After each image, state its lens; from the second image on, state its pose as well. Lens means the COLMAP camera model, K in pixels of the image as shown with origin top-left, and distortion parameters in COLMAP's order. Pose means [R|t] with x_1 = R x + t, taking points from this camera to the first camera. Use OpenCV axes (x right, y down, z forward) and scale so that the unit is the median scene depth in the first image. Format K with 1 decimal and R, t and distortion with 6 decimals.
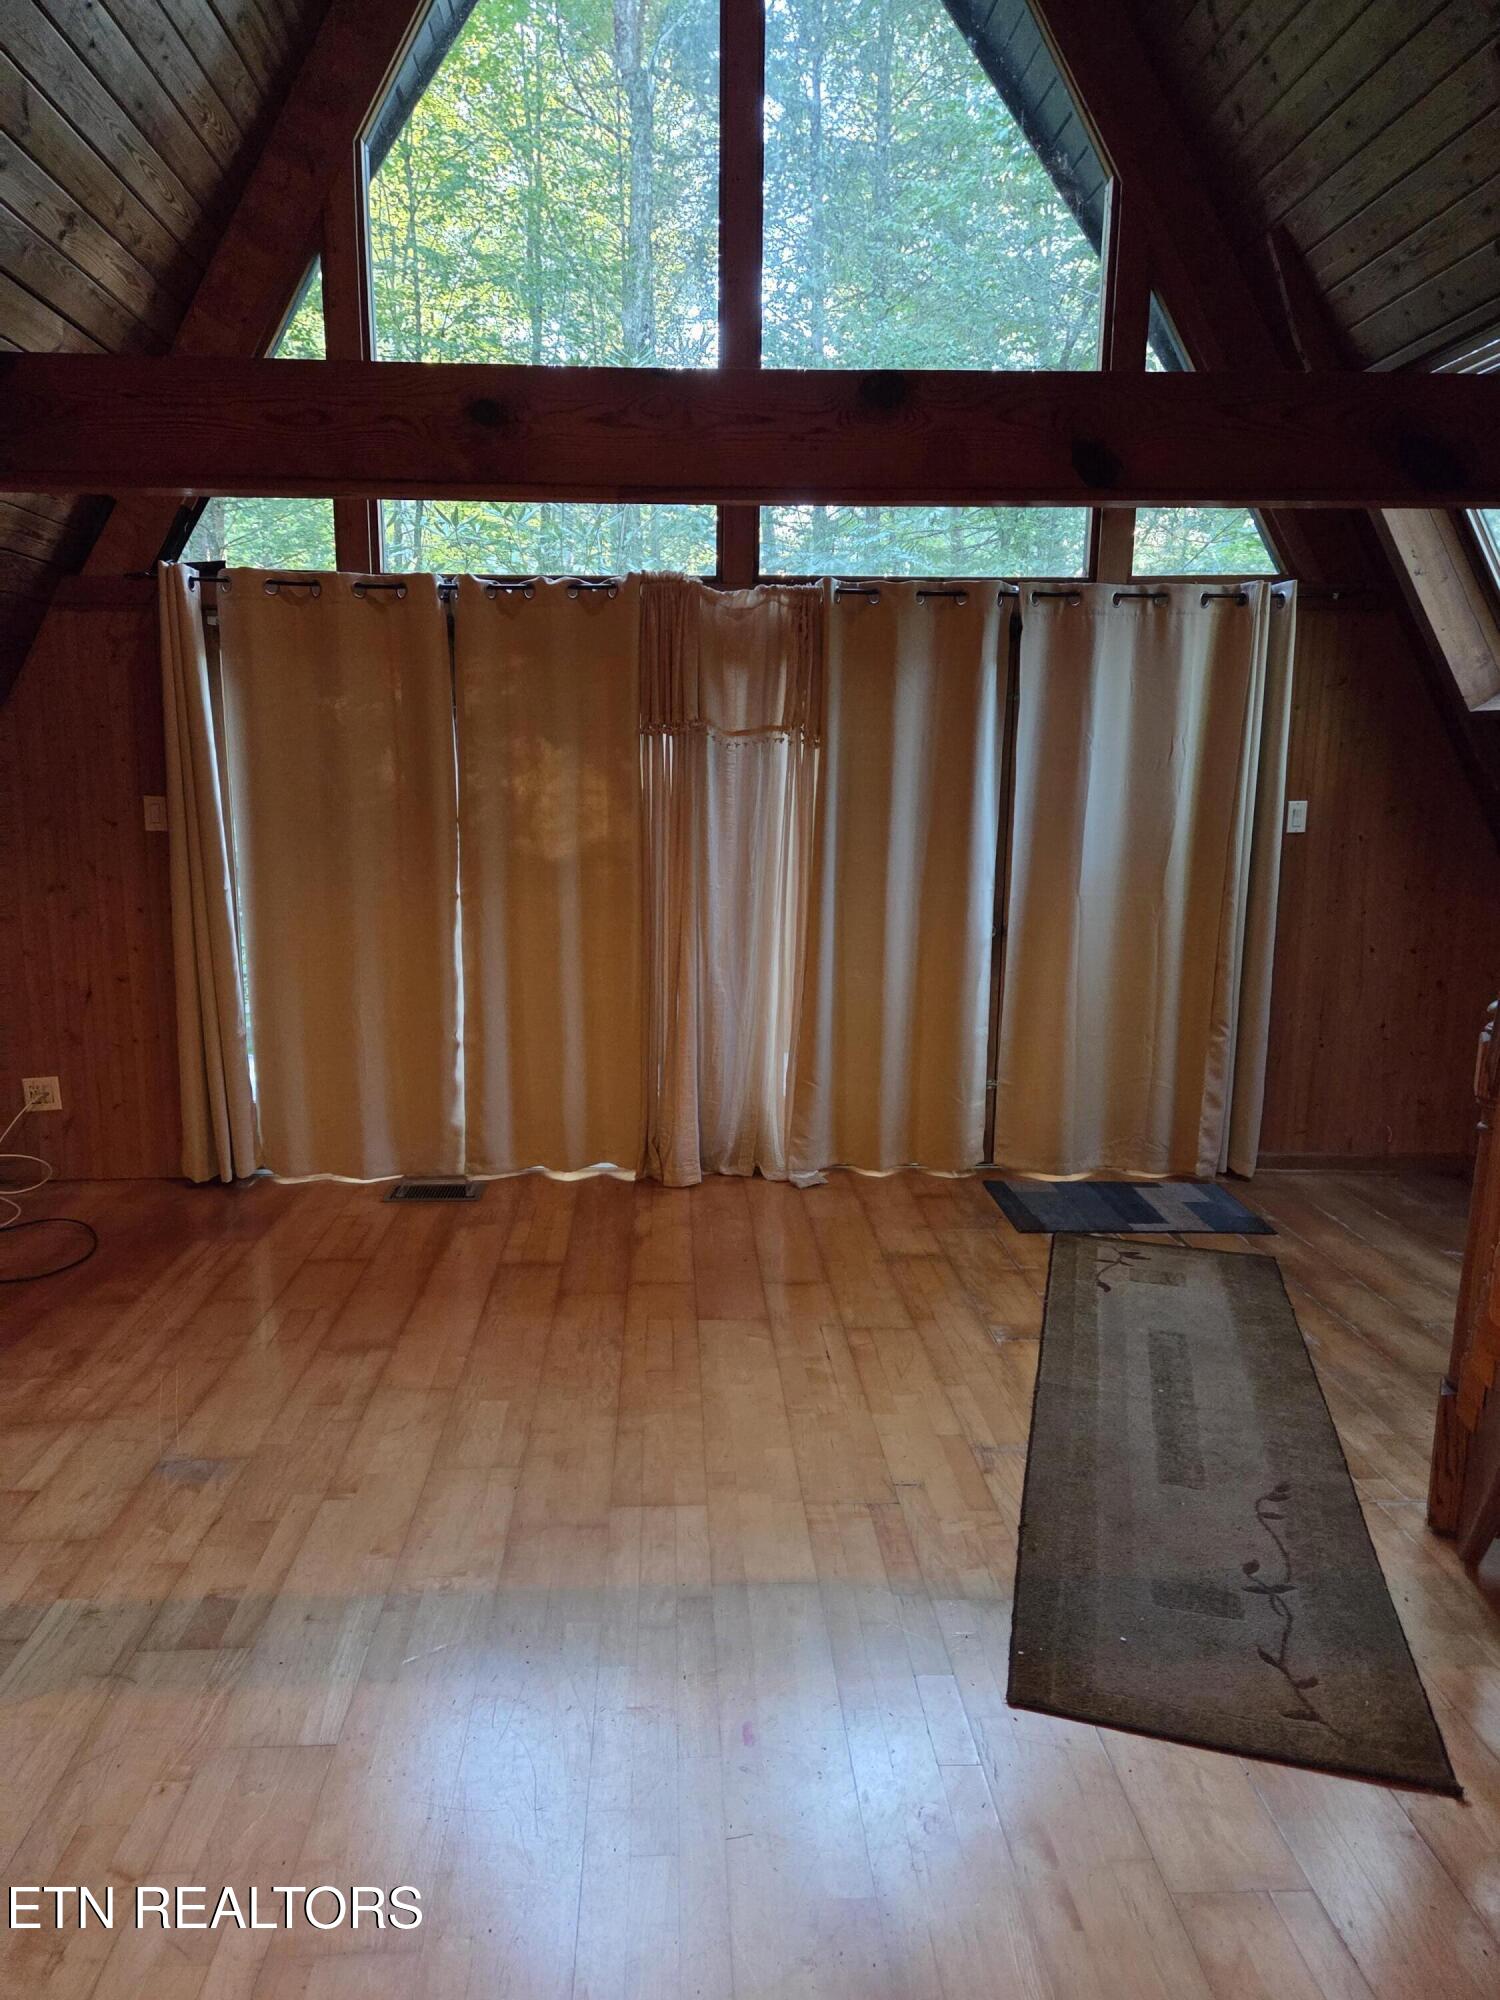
lens RADIAL K [[1345.8, 0, 719.4], [0, 1345.8, 1014.7], [0, 0, 1]] dist [0.087055, -0.074614]
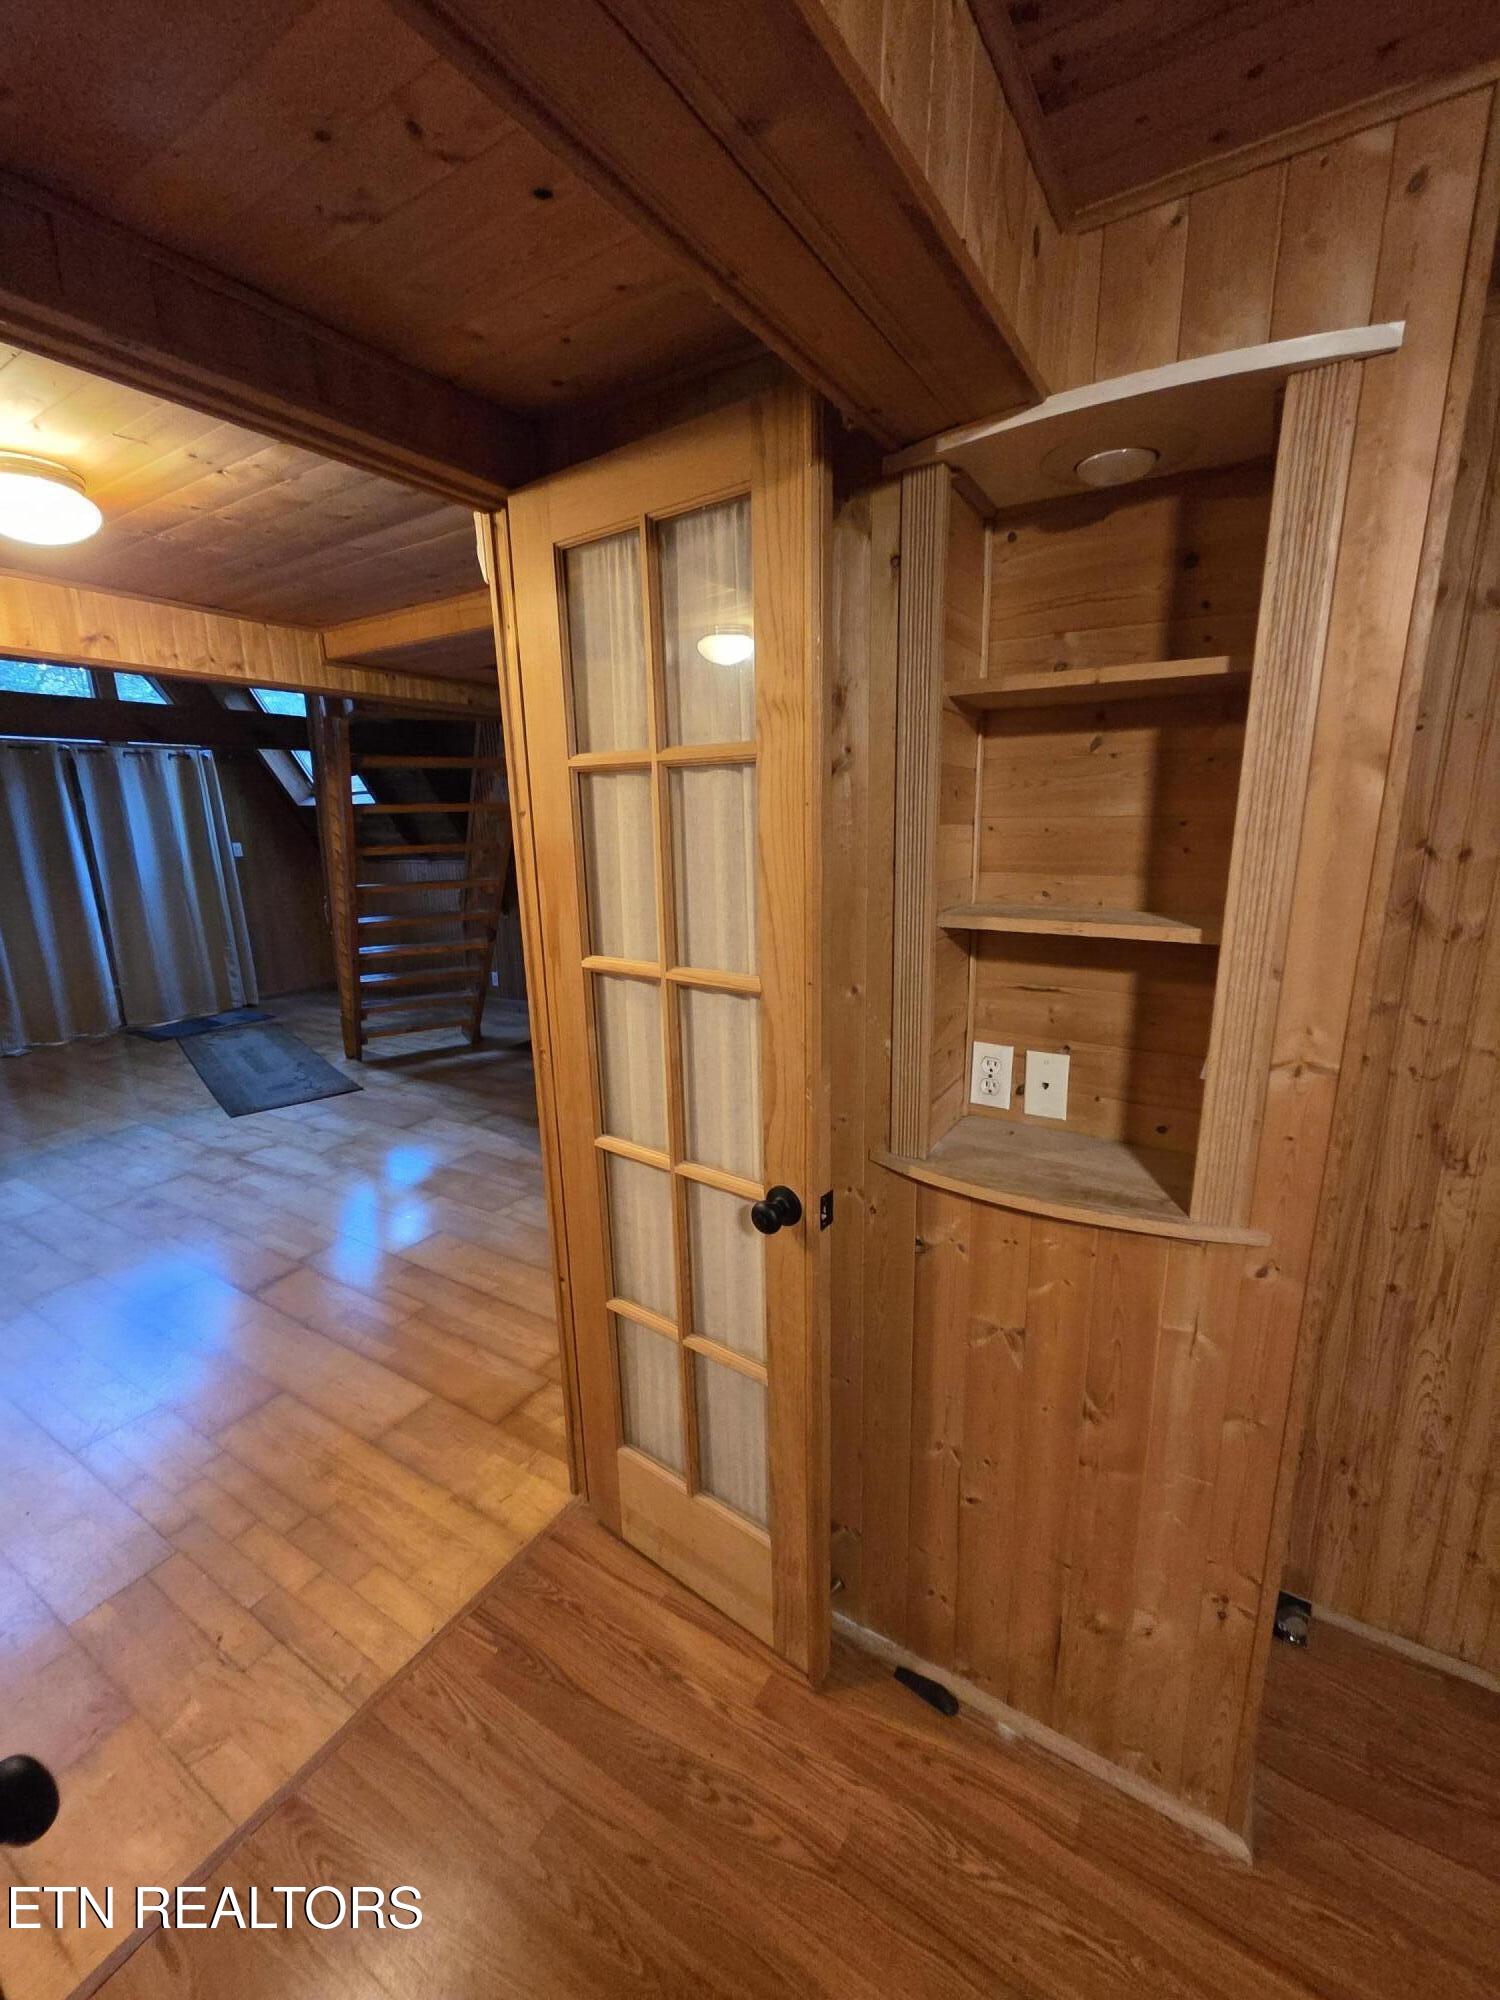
lens RADIAL K [[817.3, 0, 749.0], [0, 817.3, 1004.5], [0, 0, 1]] dist [0.010879, 0.000179]
pose [[0.561497, -0.210282, 0.800314, -0.286972], [0.182239, 0.974850, 0.128282, 0.099062], [-0.807161, 0.073818, 0.585697, -0.550957]]
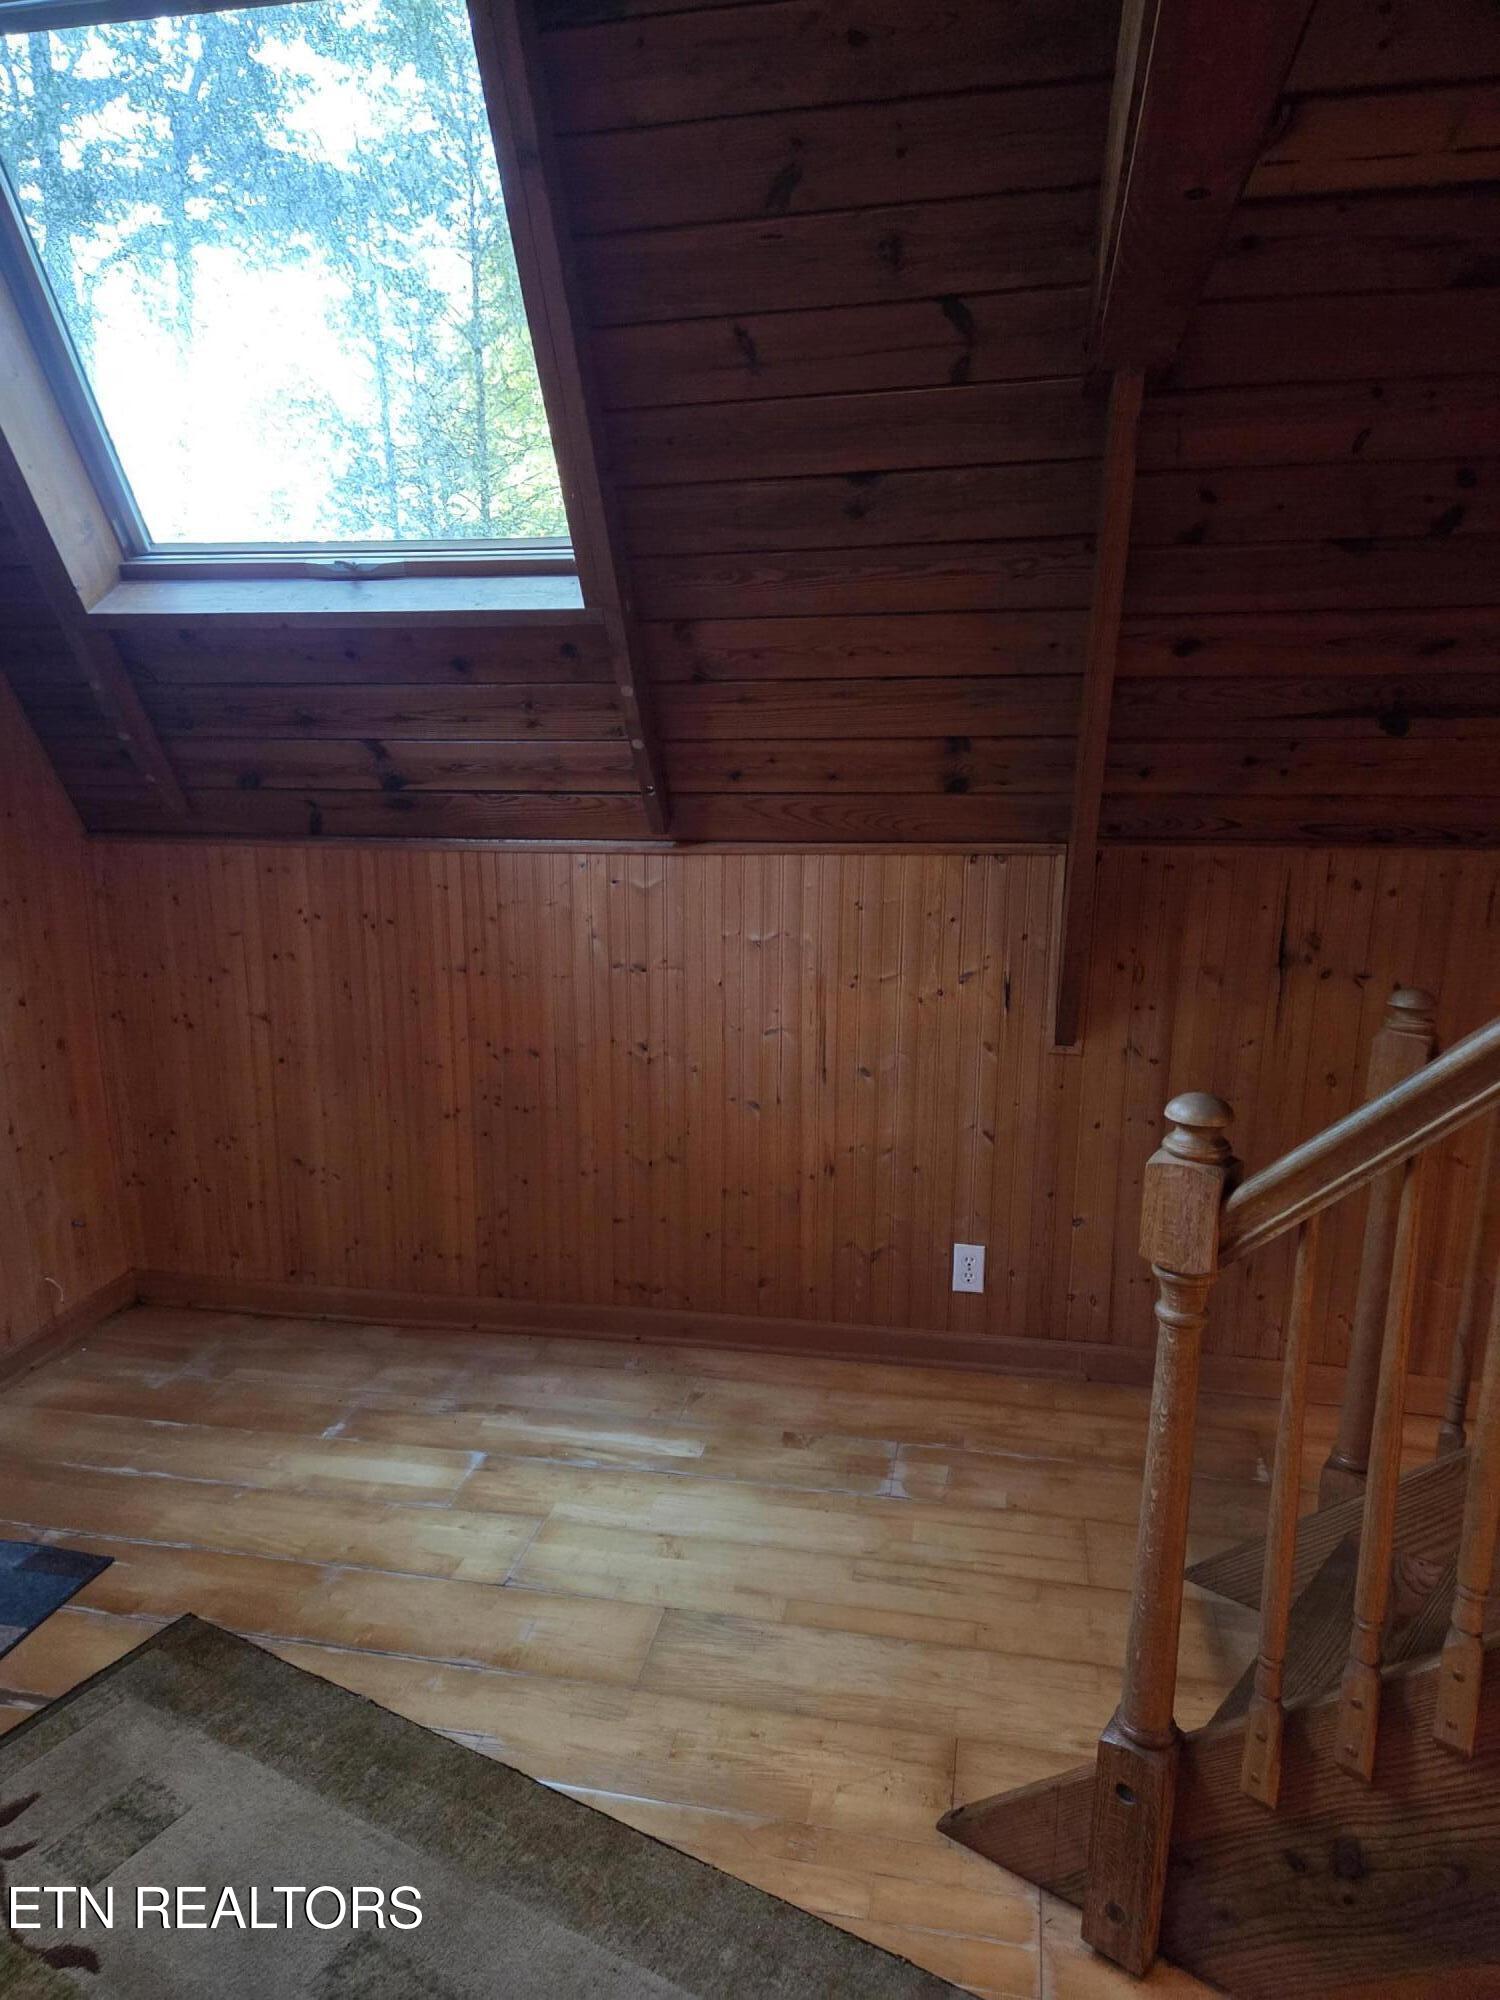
lens RADIAL K [[1345.8, 0, 752.0], [0, 1345.8, 1006.5], [0, 0, 1]] dist [0.087055, -0.074614]
pose [[0.253844, -0.221737, 0.941486, 0.002367], [0.189963, 0.965841, 0.176254, -0.099004], [-0.948408, 0.134107, 0.287295, 0.543813]]
